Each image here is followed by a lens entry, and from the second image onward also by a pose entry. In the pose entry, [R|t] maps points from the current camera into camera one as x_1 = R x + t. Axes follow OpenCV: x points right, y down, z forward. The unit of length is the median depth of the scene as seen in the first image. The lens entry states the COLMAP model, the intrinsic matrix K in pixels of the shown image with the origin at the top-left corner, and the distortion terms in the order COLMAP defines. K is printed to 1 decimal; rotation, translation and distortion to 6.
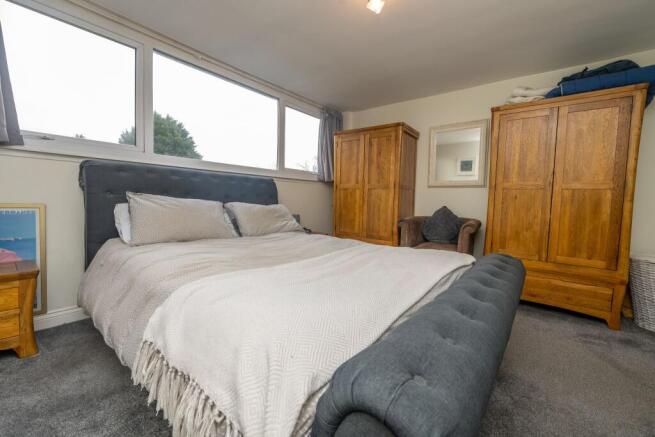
lens RADIAL K [[264.2, 0, 333.4], [0, 264.2, 219.0], [0, 0, 1]] dist [-0.014489, -0.000106]
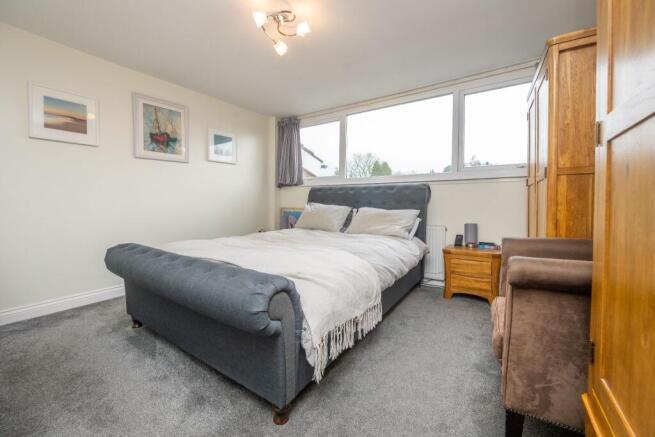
lens RADIAL K [[264.2, 0, 333.4], [0, 264.2, 219.0], [0, 0, 1]] dist [-0.014489, -0.000106]
pose [[0.067883, 0.018919, -0.997514, 0.662188], [-0.087348, 0.996094, 0.012947, -0.009620], [0.993862, 0.086252, 0.069271, 0.586629]]
